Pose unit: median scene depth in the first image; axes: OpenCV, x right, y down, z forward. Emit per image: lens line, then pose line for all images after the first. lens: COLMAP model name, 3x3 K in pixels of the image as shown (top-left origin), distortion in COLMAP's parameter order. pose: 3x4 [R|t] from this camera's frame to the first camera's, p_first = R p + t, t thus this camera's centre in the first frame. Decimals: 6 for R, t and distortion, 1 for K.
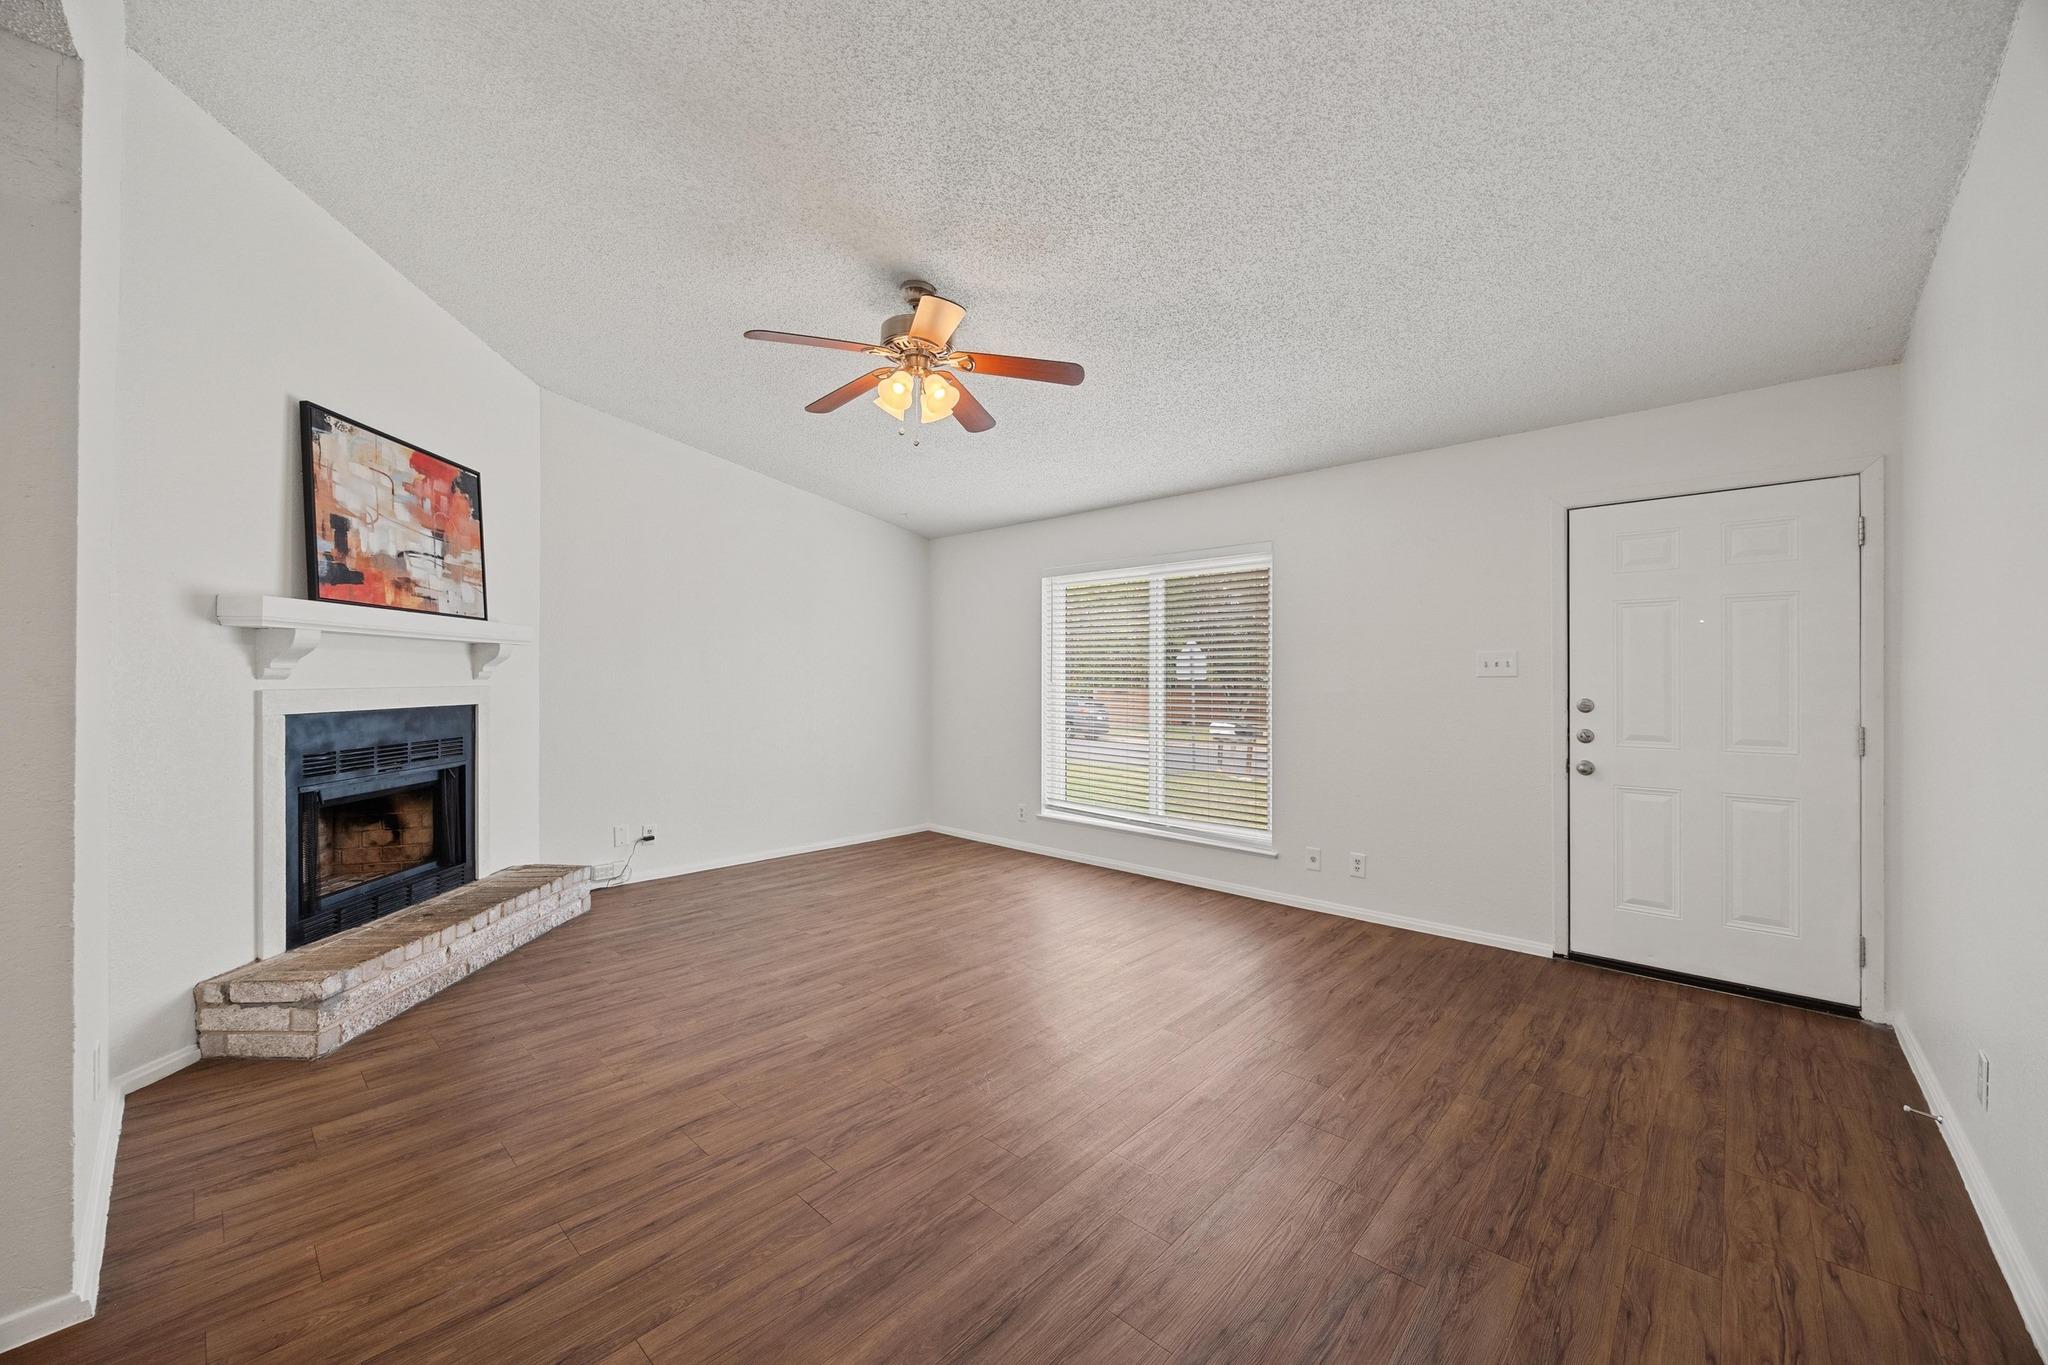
lens RADIAL K [[772.0, 0, 1027.1], [0, 772.0, 672.7], [0, 0, 1]] dist [-0.003353, 0.000221]
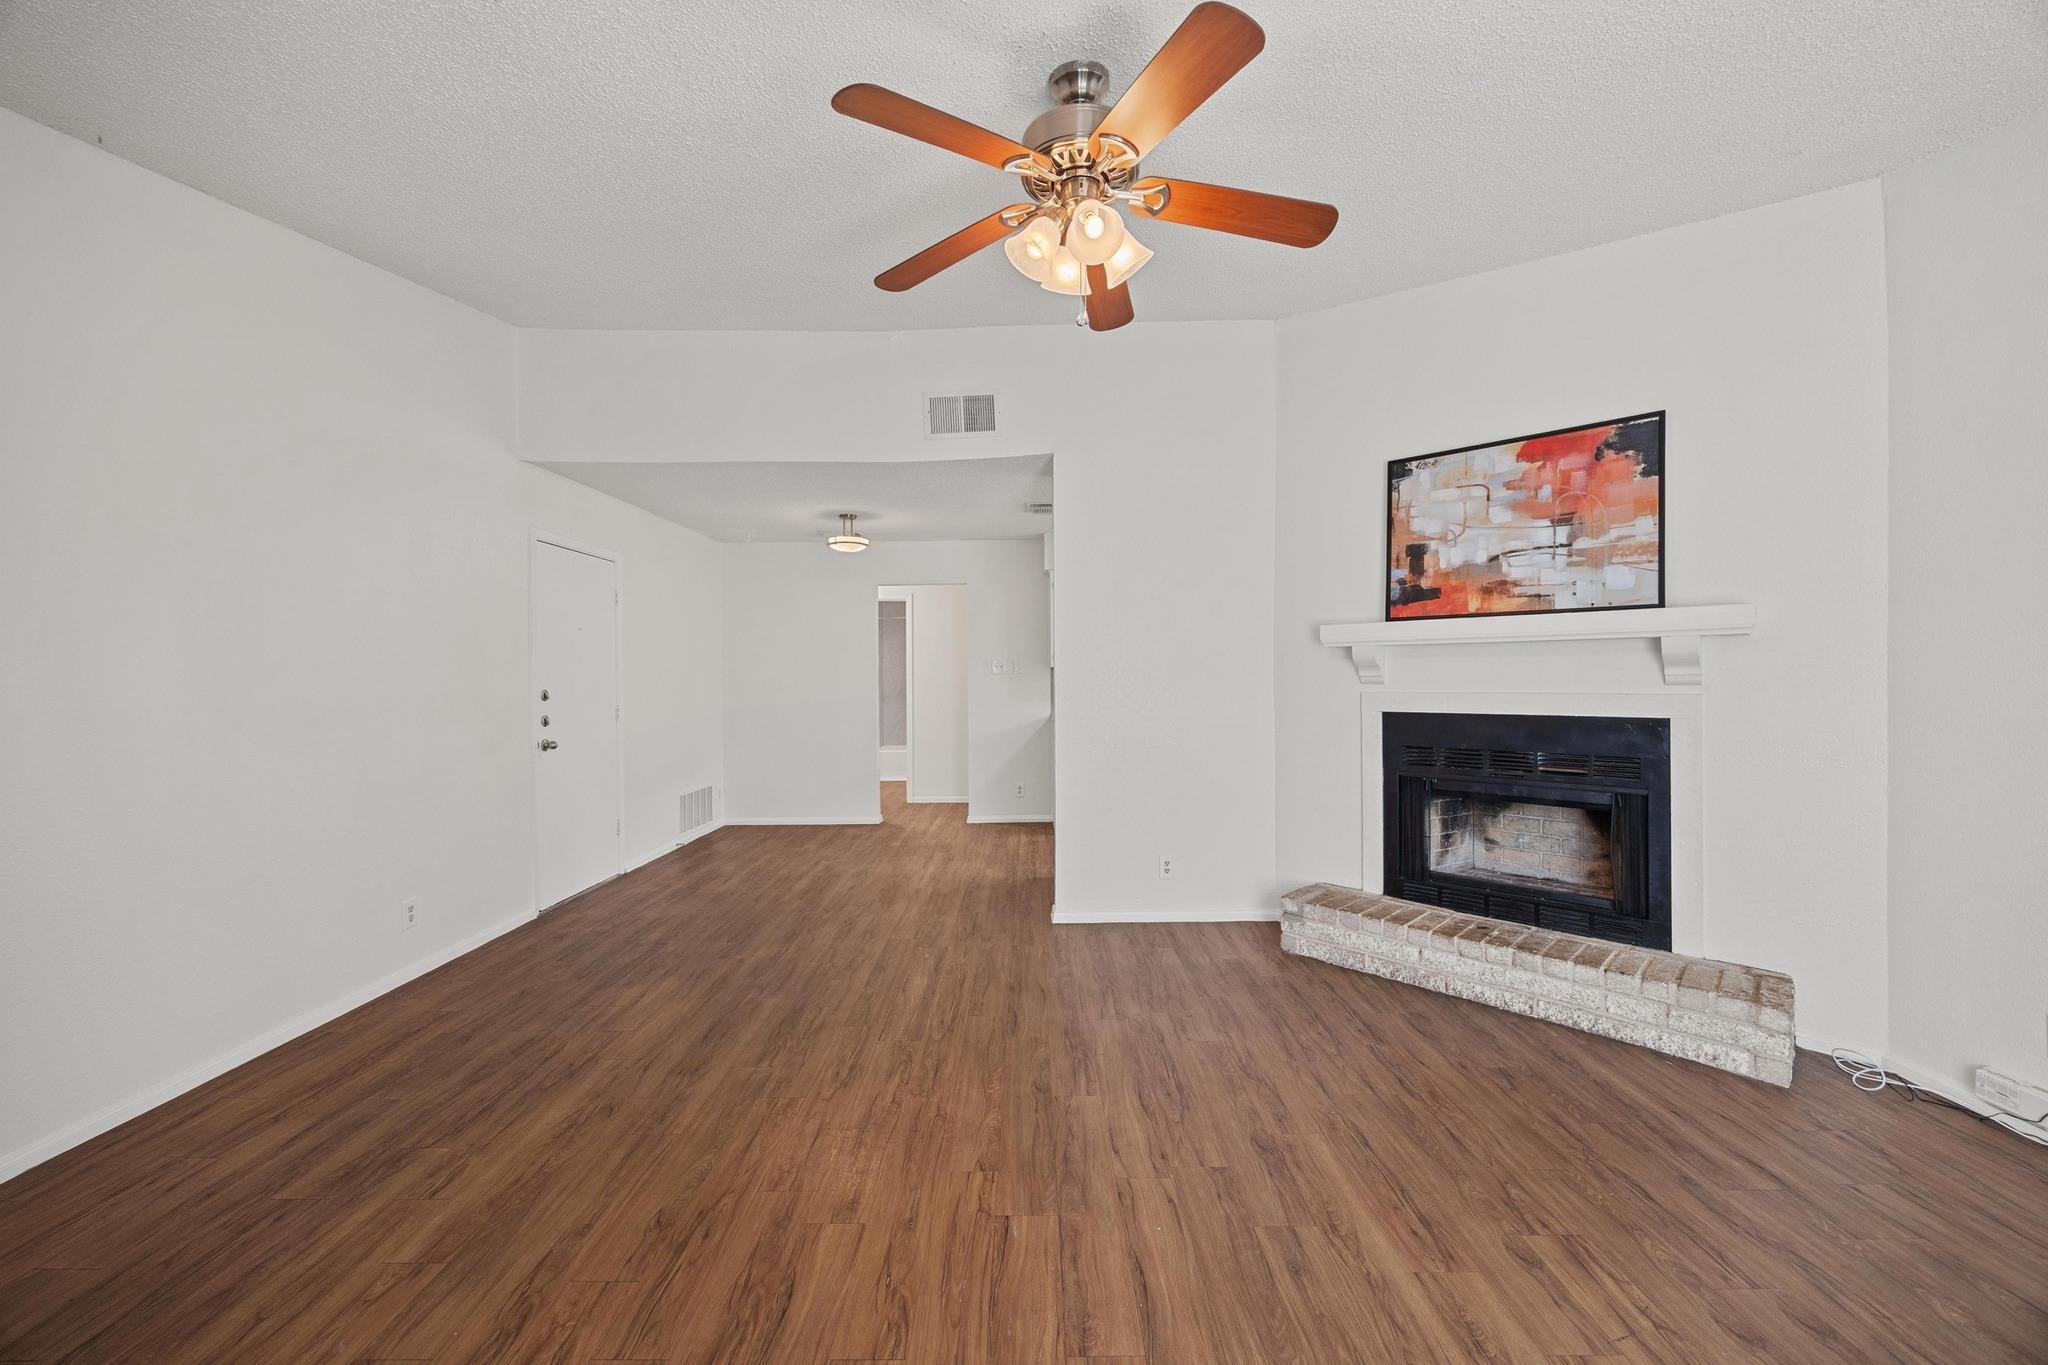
lens RADIAL K [[770.7, 0, 1030.2], [0, 770.7, 678.2], [0, 0, 1]] dist [-0.005666, -0.000037]
pose [[-0.735904, 0.002336, -0.677082, 0.293470], [0.009149, 0.999937, -0.006493, 0.001133], [0.677024, -0.010973, -0.735879, 1.320092]]
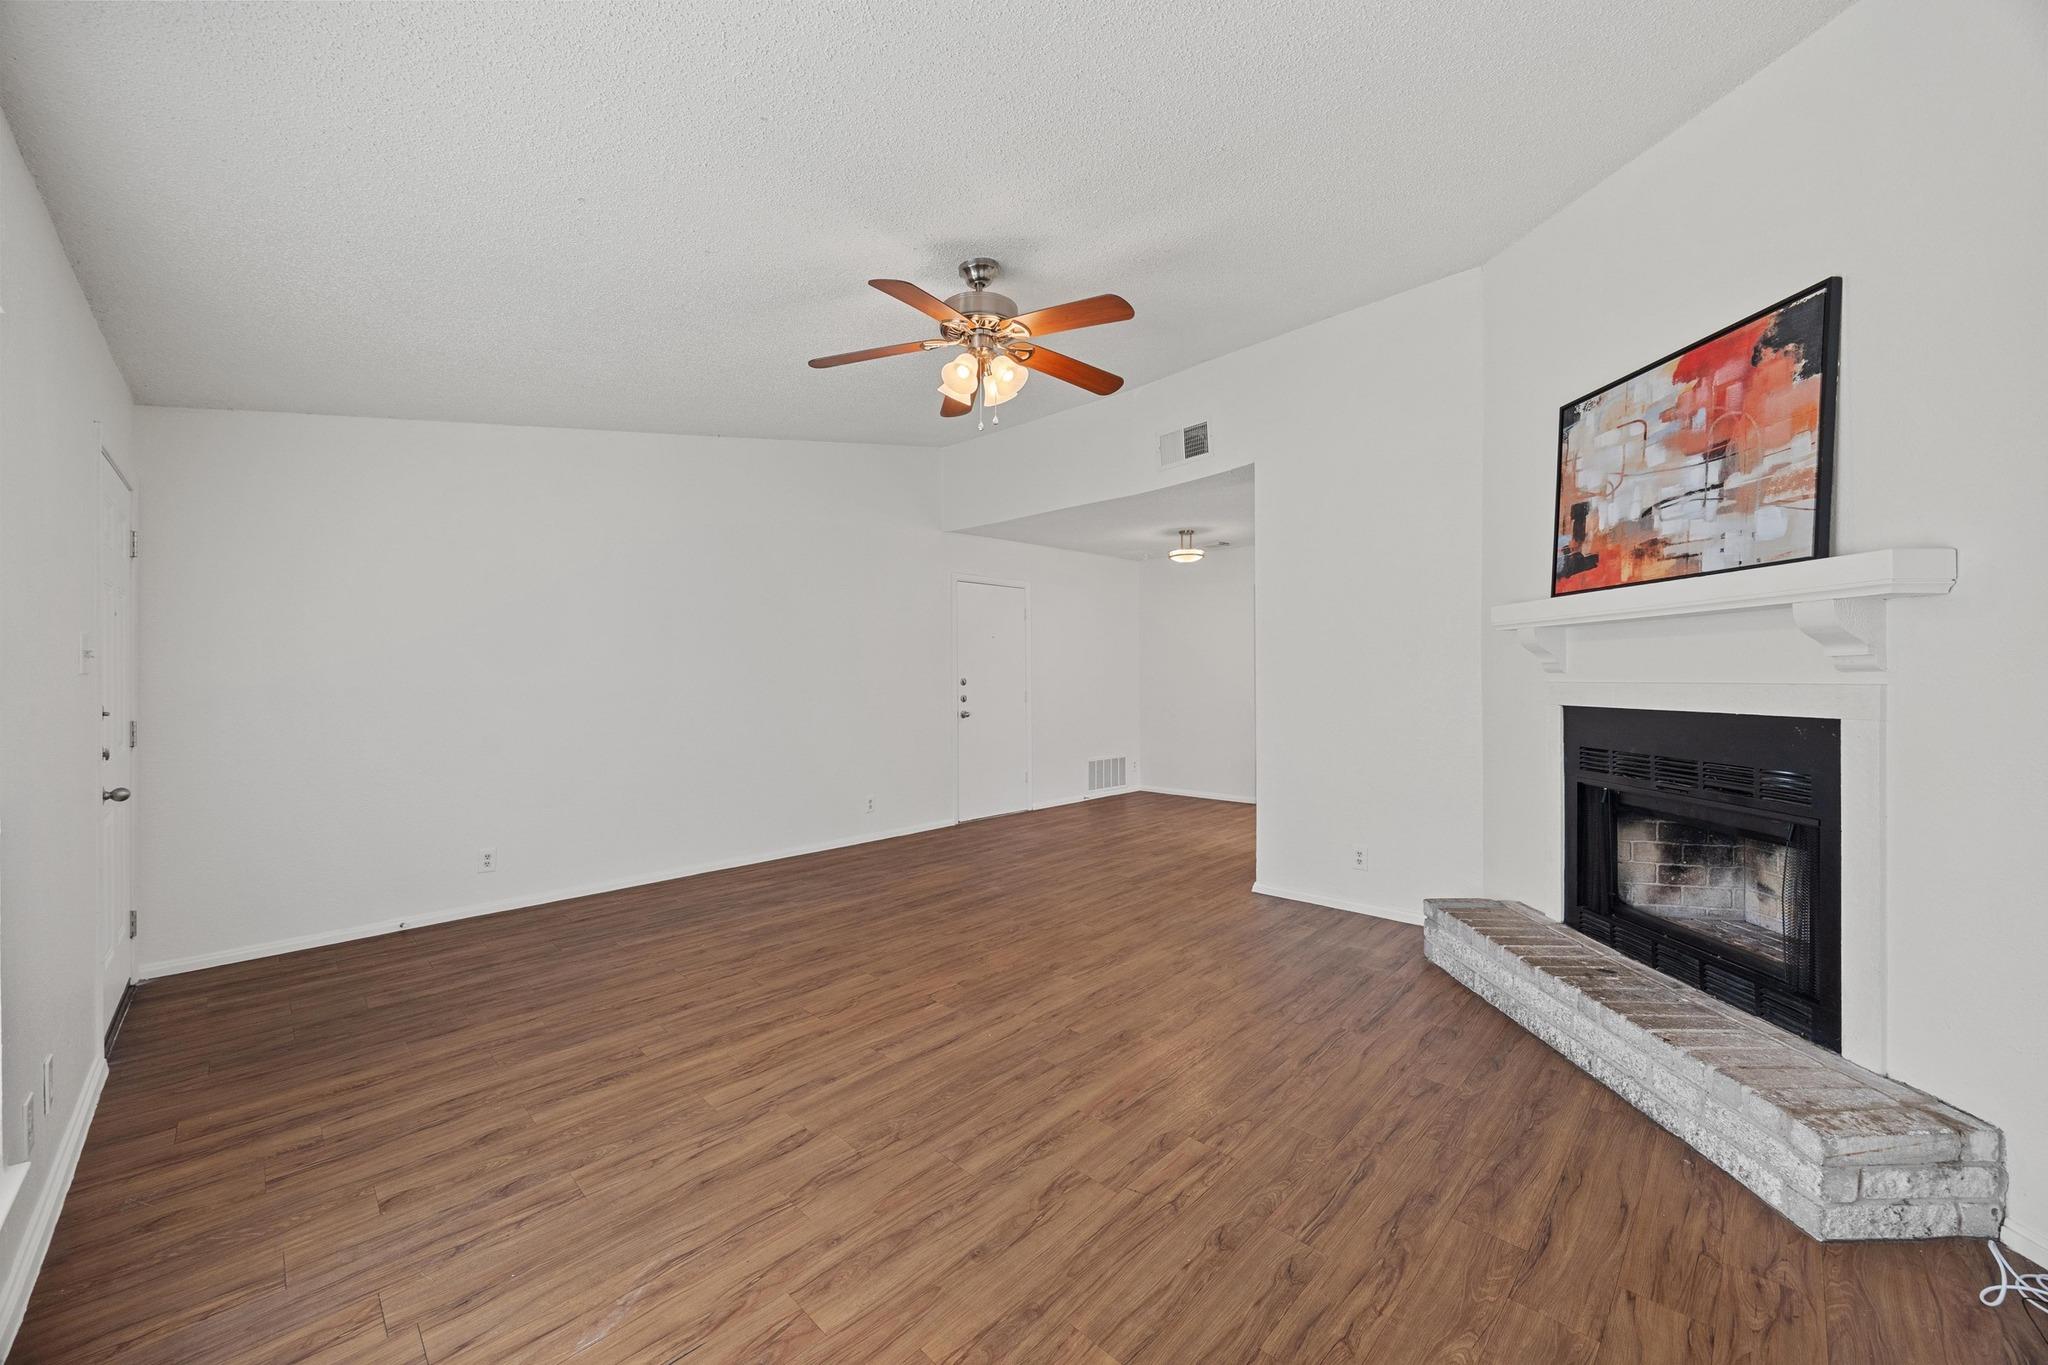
lens RADIAL K [[772.7, 0, 1030.8], [0, 772.7, 676.7], [0, 0, 1]] dist [-0.008041, -0.000271]
pose [[-0.999507, 0.003559, 0.031192, -0.213265], [0.003331, 0.999967, -0.007353, 0.016625], [-0.031217, -0.007246, -0.999486, 1.793607]]
